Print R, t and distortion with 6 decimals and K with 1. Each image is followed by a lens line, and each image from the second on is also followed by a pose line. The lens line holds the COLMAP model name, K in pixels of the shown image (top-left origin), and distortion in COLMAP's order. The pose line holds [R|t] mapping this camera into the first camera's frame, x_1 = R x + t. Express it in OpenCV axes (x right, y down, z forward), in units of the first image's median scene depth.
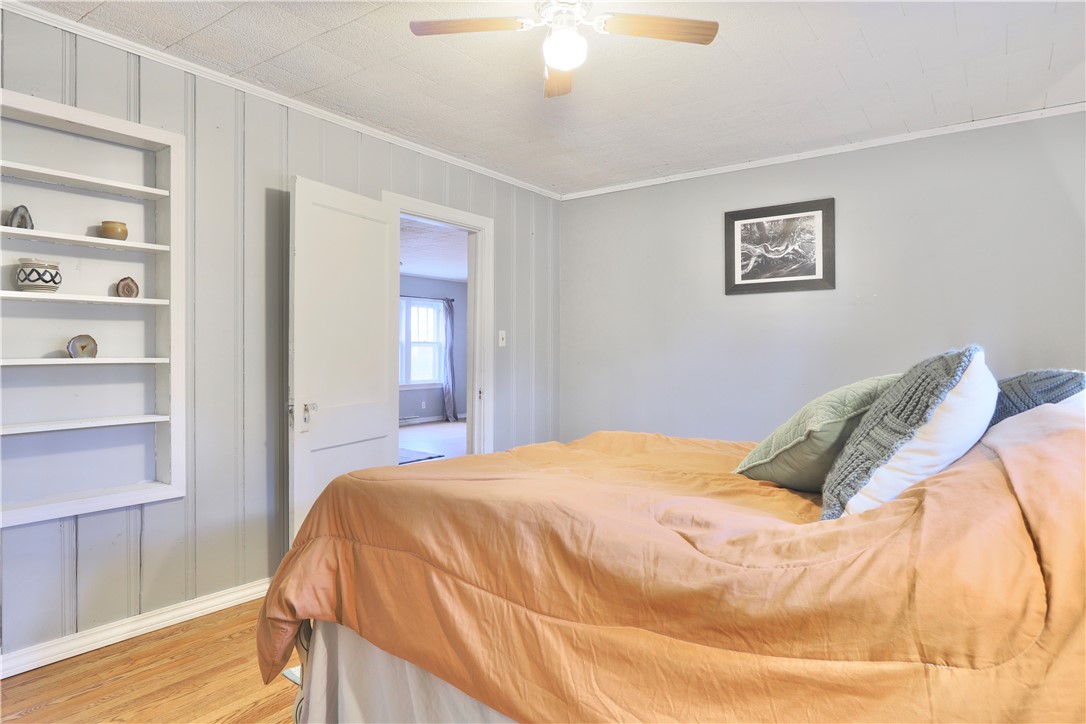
lens RADIAL K [[648.3, 0, 532.1], [0, 648.3, 347.8], [0, 0, 1]] dist [0.000939, 0.000653]
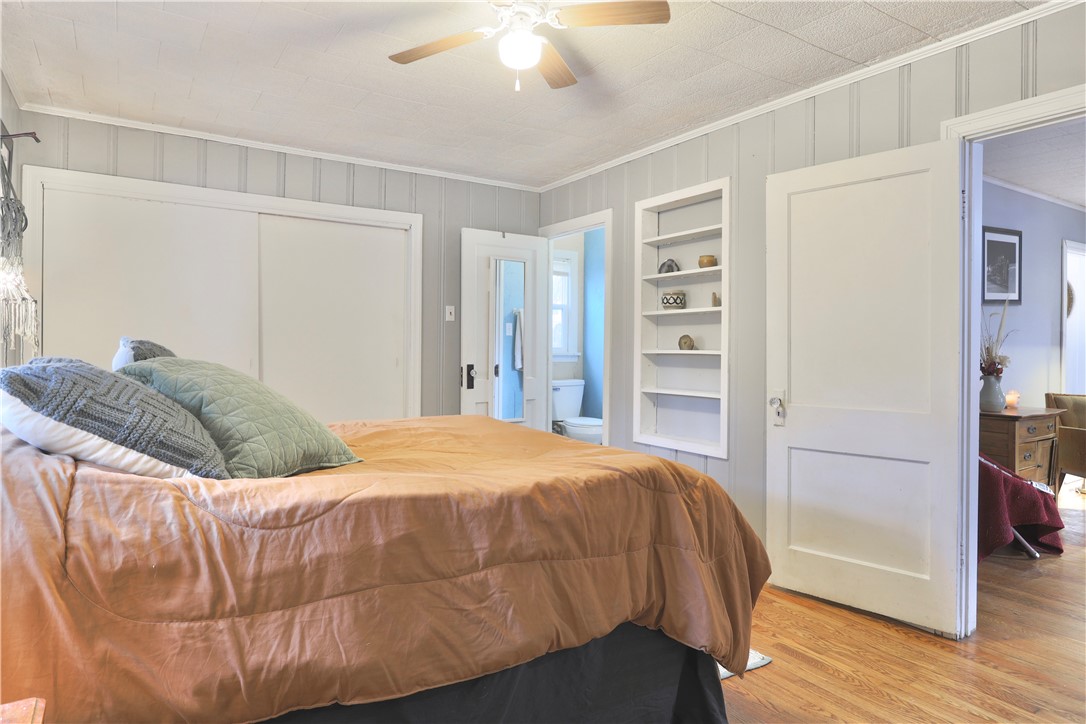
lens RADIAL K [[648.3, 0, 532.1], [0, 648.3, 347.8], [0, 0, 1]] dist [0.000939, 0.000653]
pose [[-0.357435, -0.009008, -0.933895, 0.560869], [-0.013415, 0.999900, -0.004510, 0.014468], [0.933842, 0.010916, -0.357520, 0.771524]]
